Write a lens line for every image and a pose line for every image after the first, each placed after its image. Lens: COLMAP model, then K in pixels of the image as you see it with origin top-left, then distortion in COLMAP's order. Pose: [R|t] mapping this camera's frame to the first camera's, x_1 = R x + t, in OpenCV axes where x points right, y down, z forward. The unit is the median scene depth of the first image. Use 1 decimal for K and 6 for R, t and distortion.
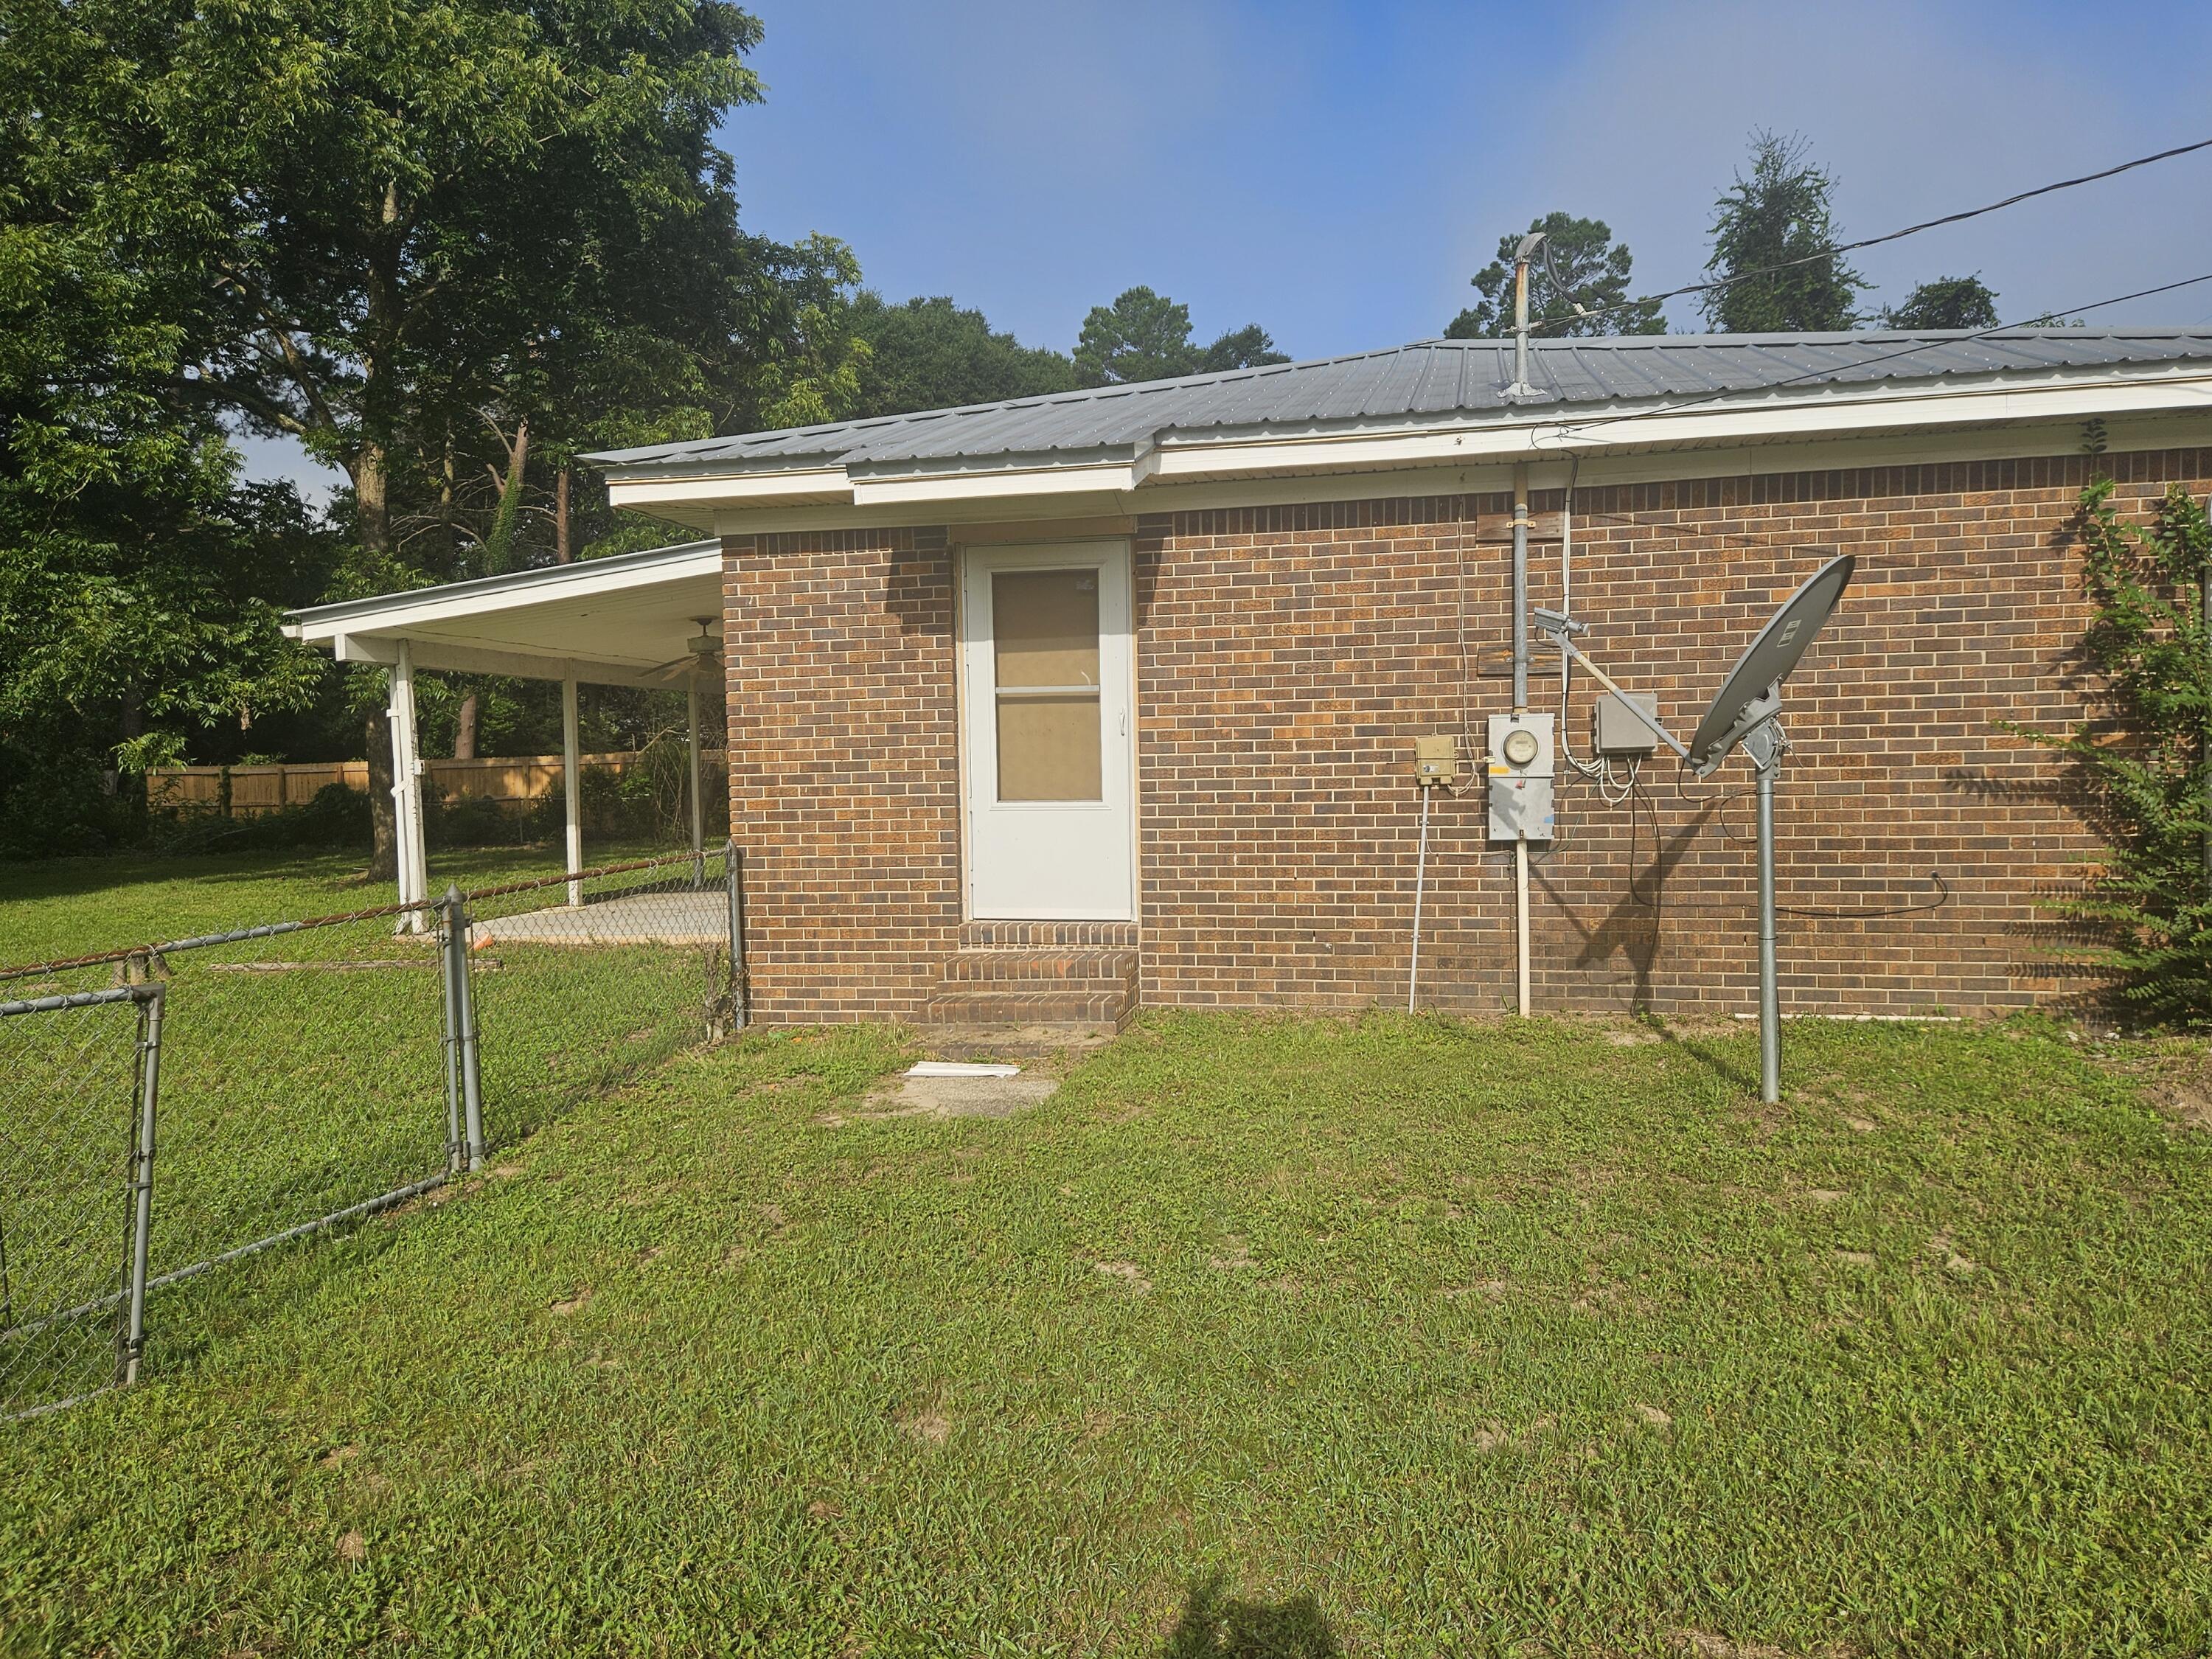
lens RADIAL K [[1511.9, 0, 1106.3], [0, 1511.9, 824.7], [0, 0, 1]] dist [0.080258, -0.067794]
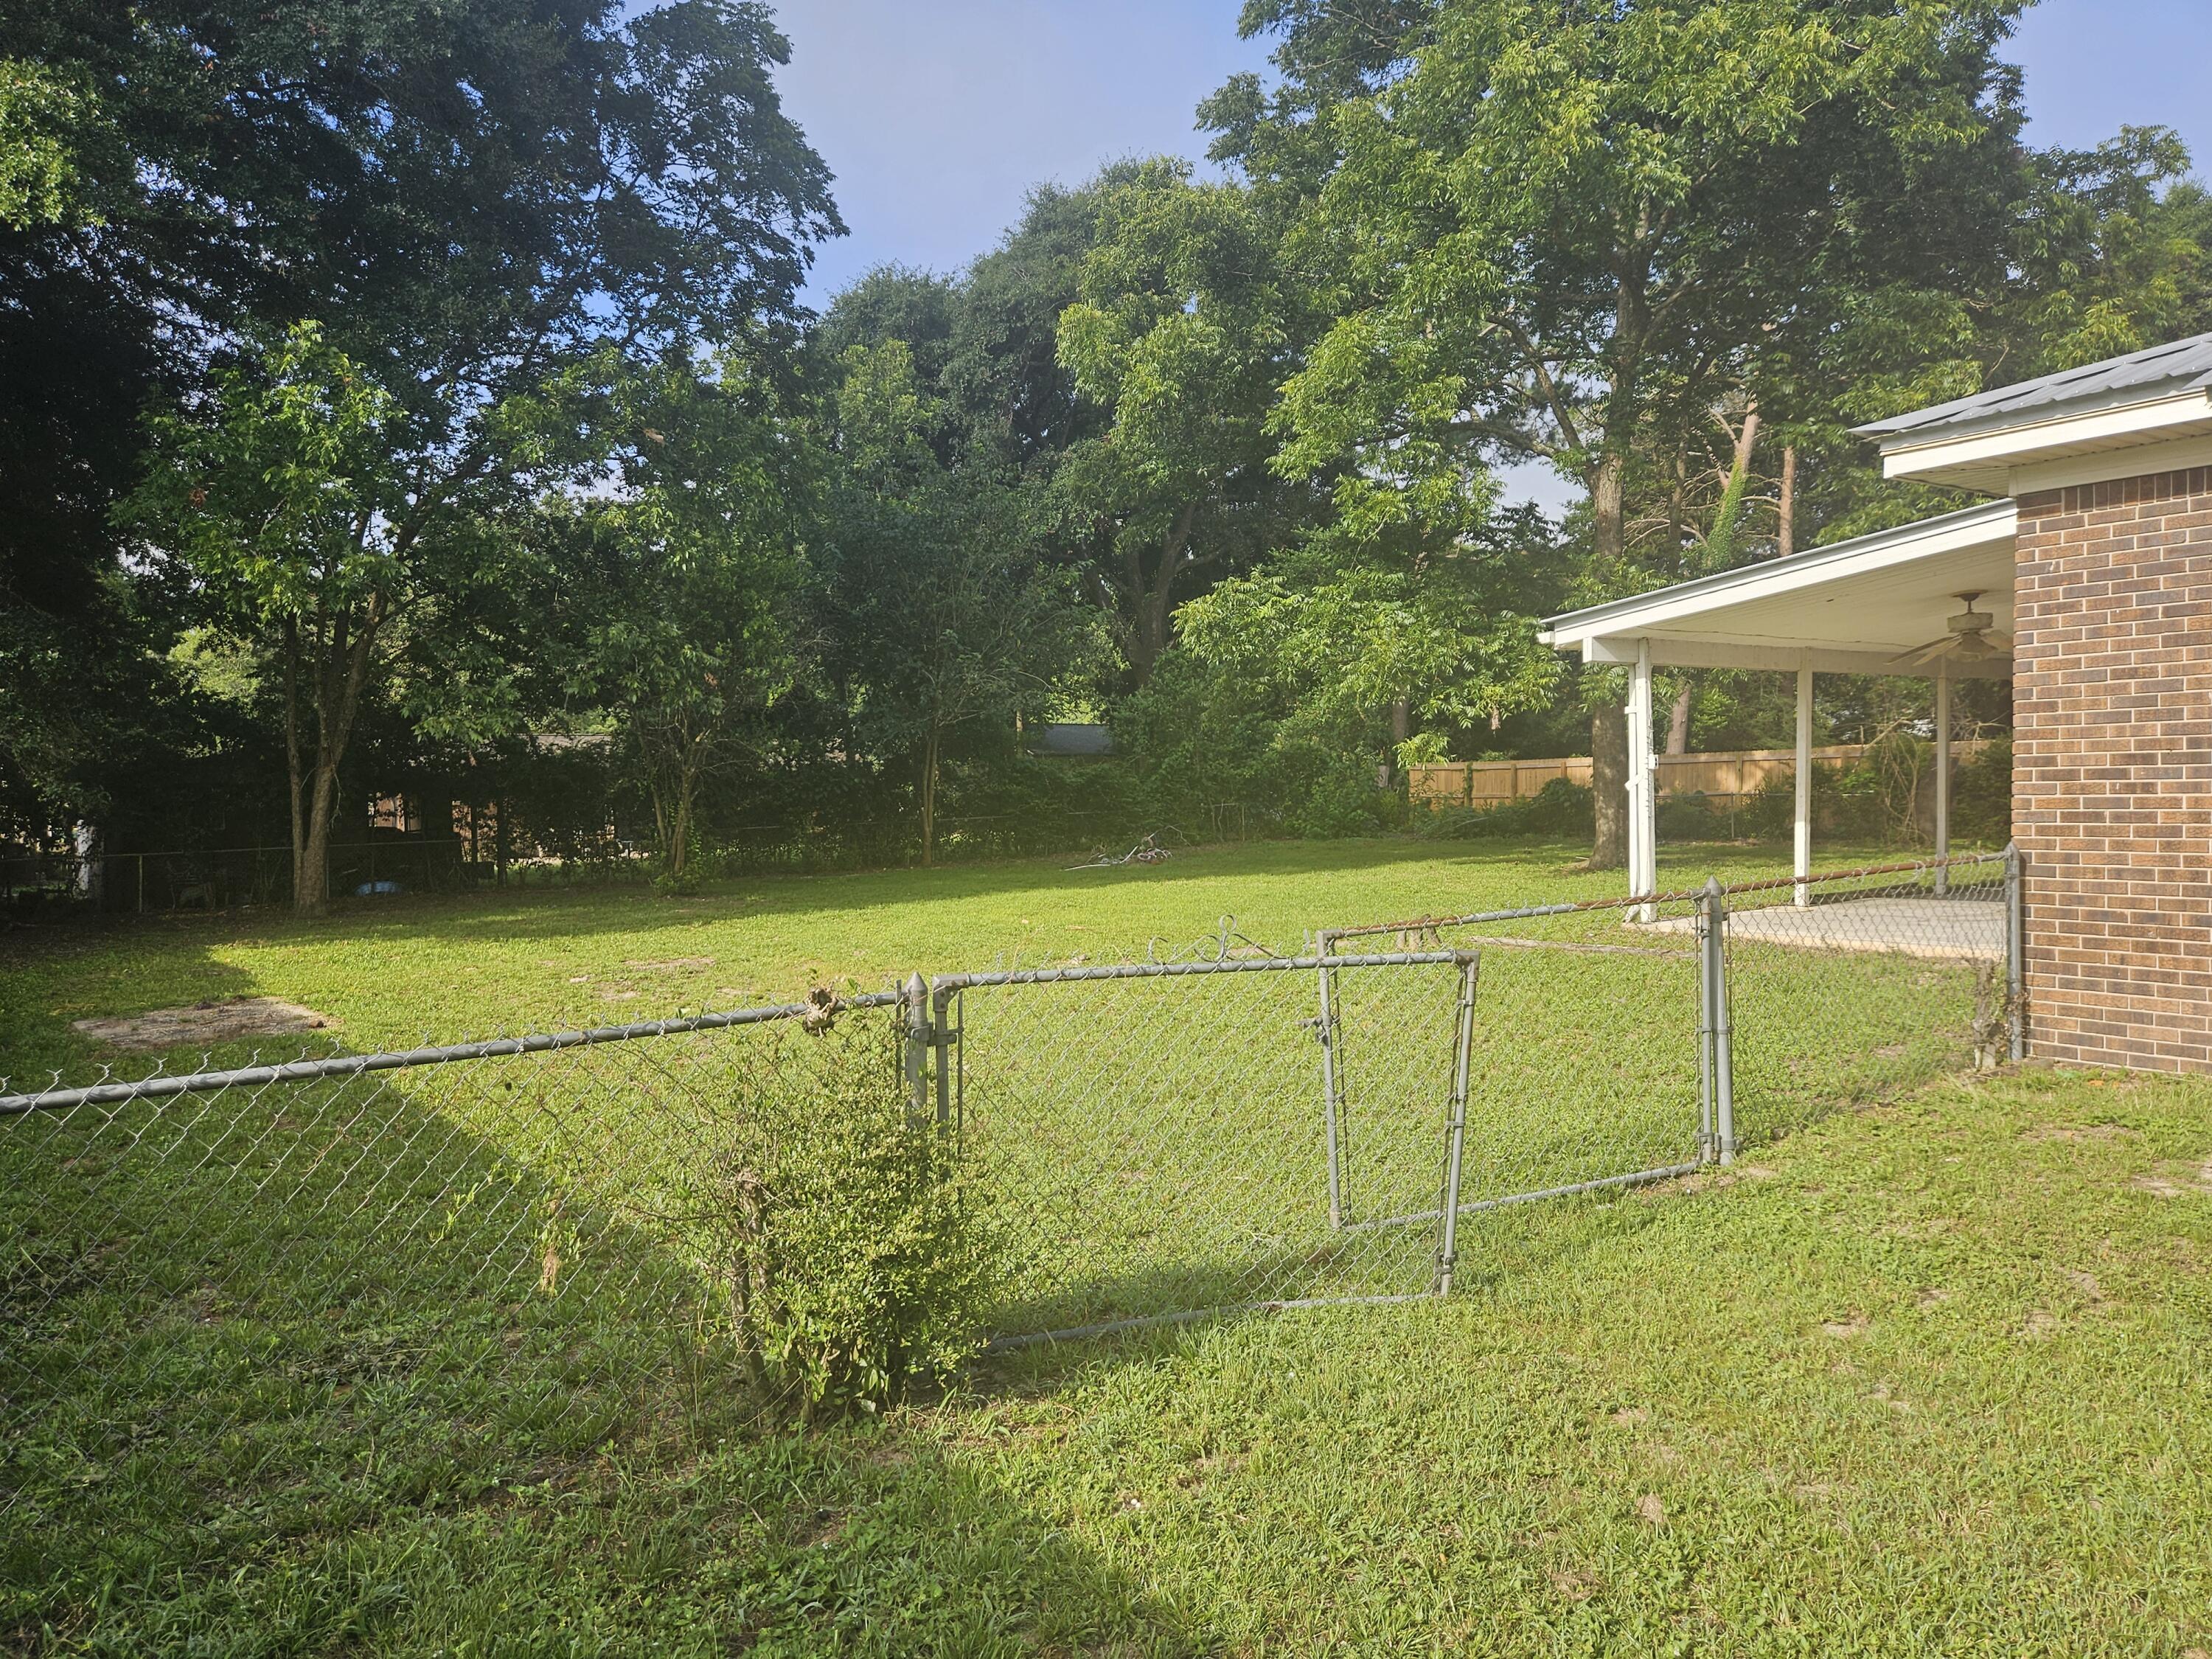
lens RADIAL K [[1511.9, 0, 1106.3], [0, 1511.9, 824.7], [0, 0, 1]] dist [0.080258, -0.067794]
pose [[0.733193, 0.027296, -0.679473, -0.019358], [-0.025416, 0.999596, 0.012730, 0.001076], [0.679546, 0.007936, 0.733590, -0.002992]]
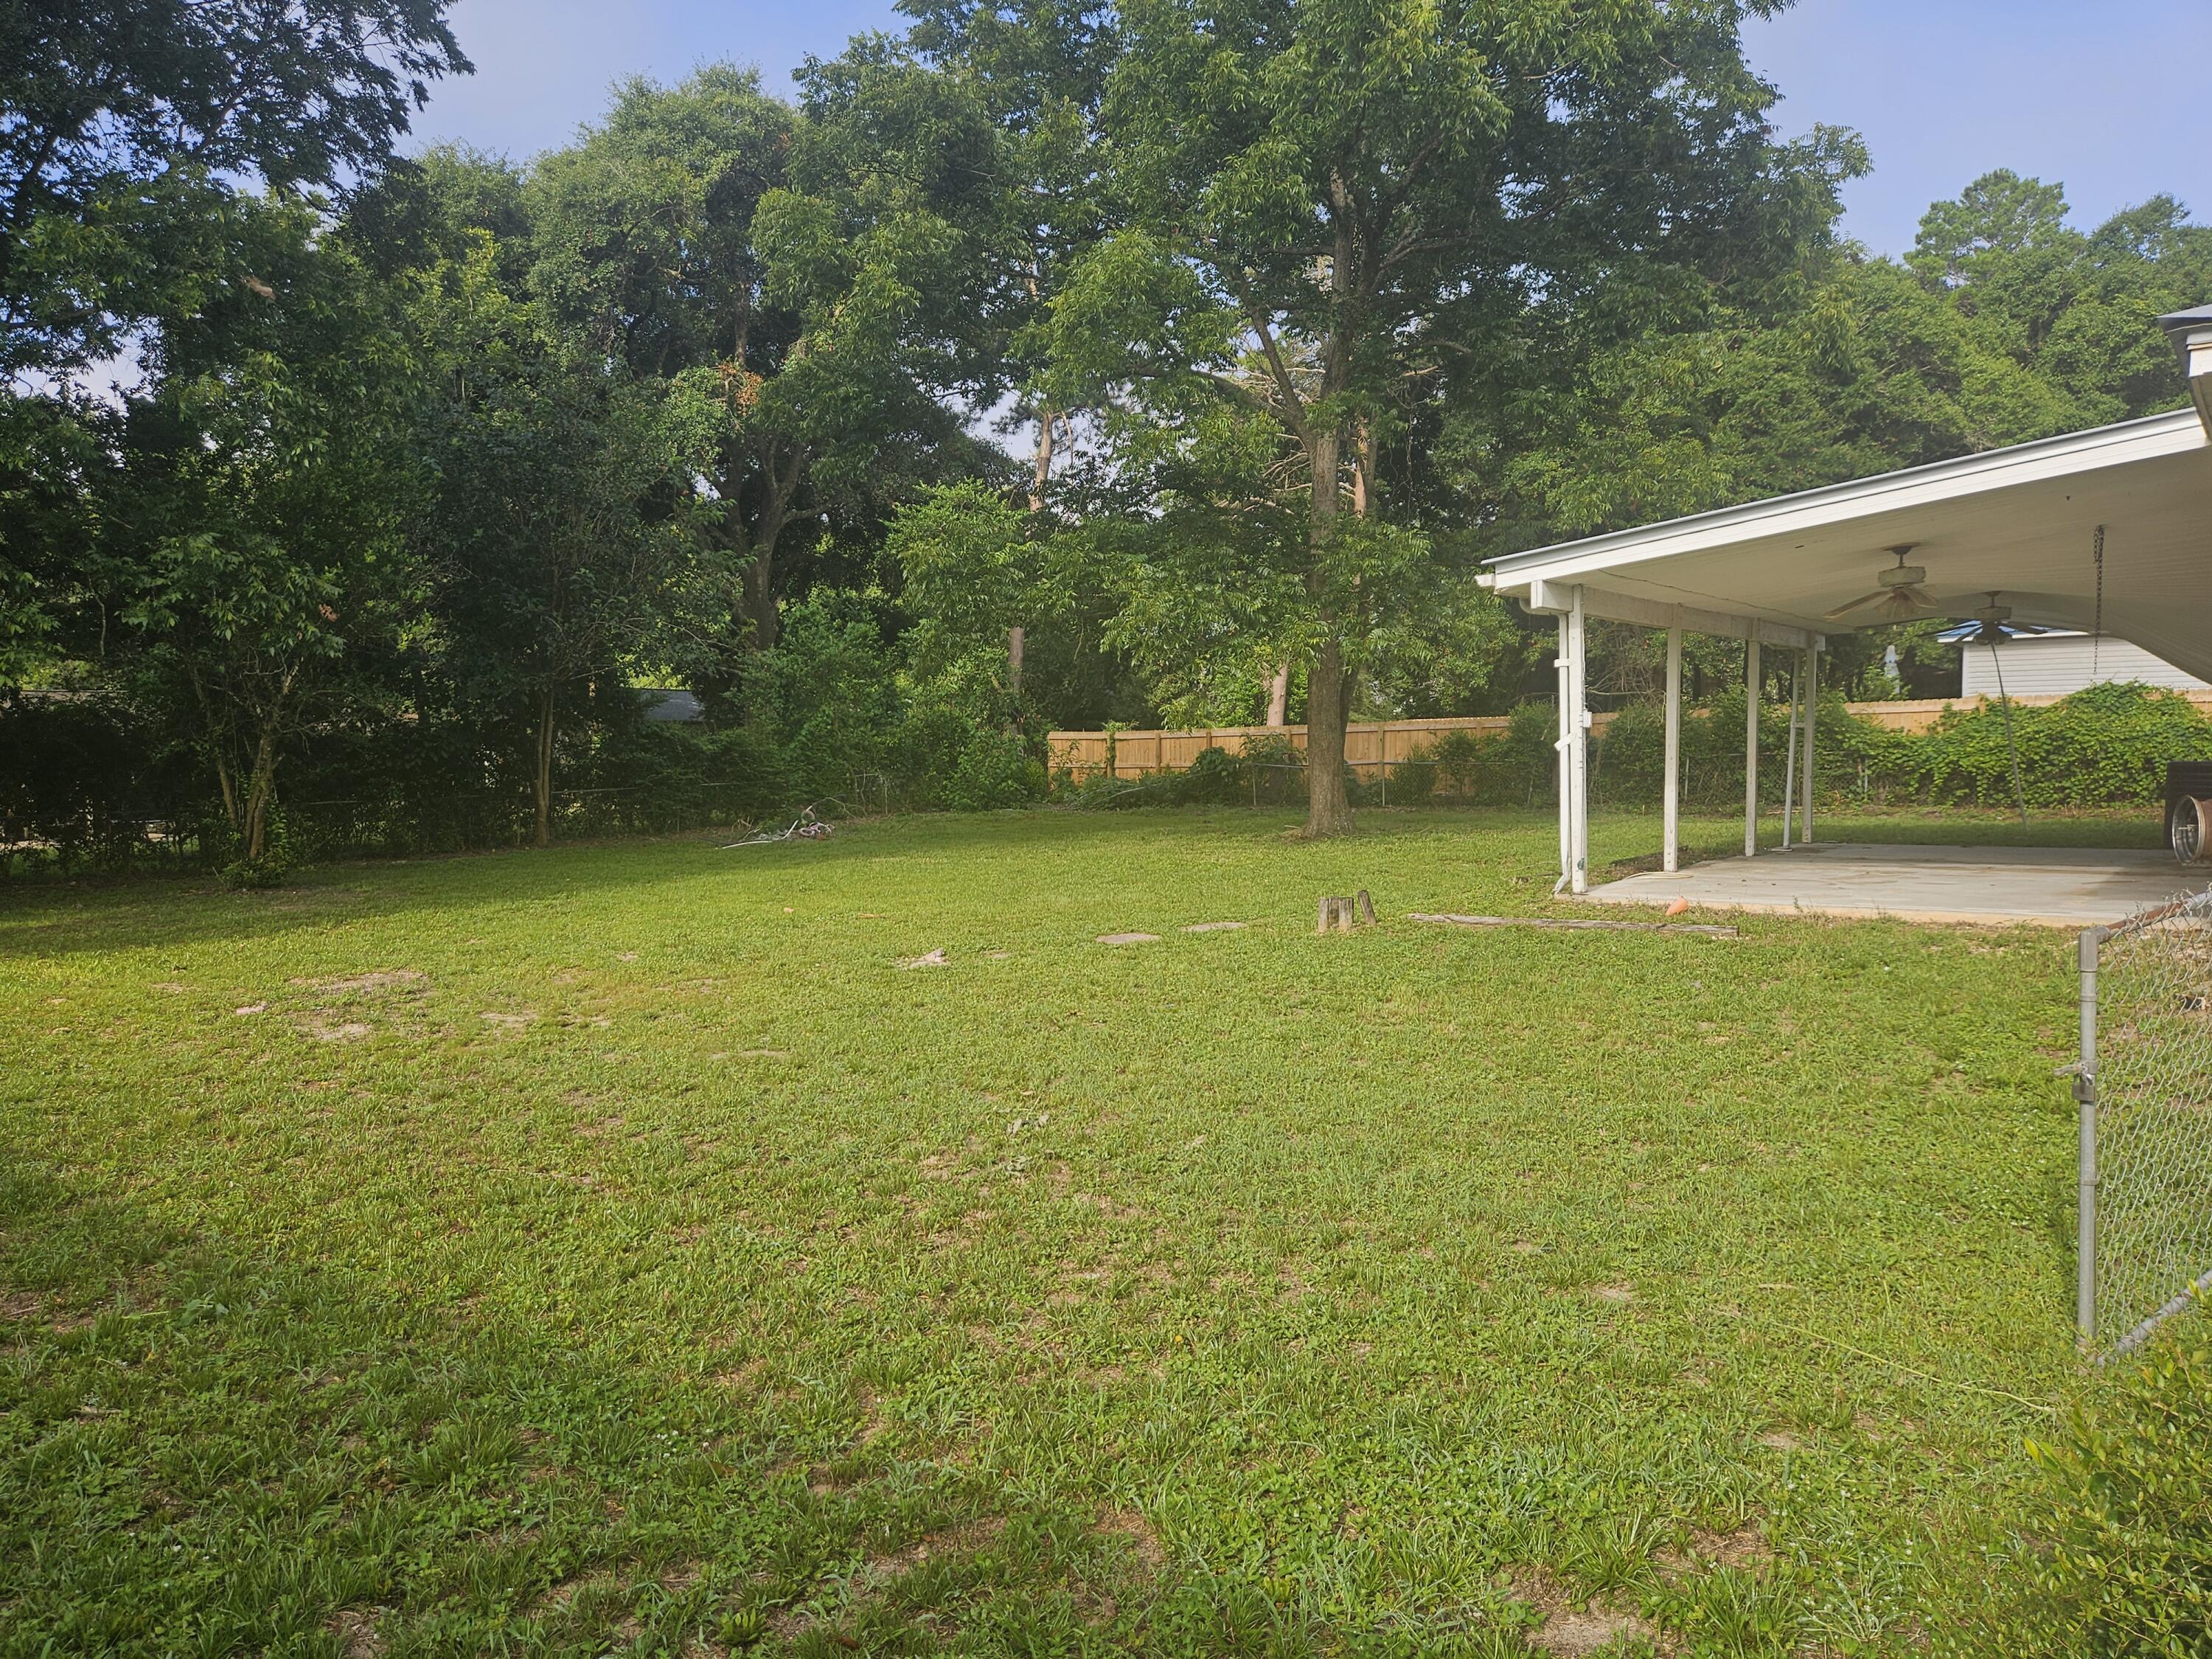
lens RADIAL K [[1490.5, 0, 1066.5], [0, 1490.5, 834.4], [0, 0, 1]] dist [0.075525, -0.052156]
pose [[0.903903, 0.031710, -0.426560, -0.340549], [-0.021144, 0.999342, 0.029485, 0.013165], [0.427215, -0.017633, 0.903978, 0.015151]]
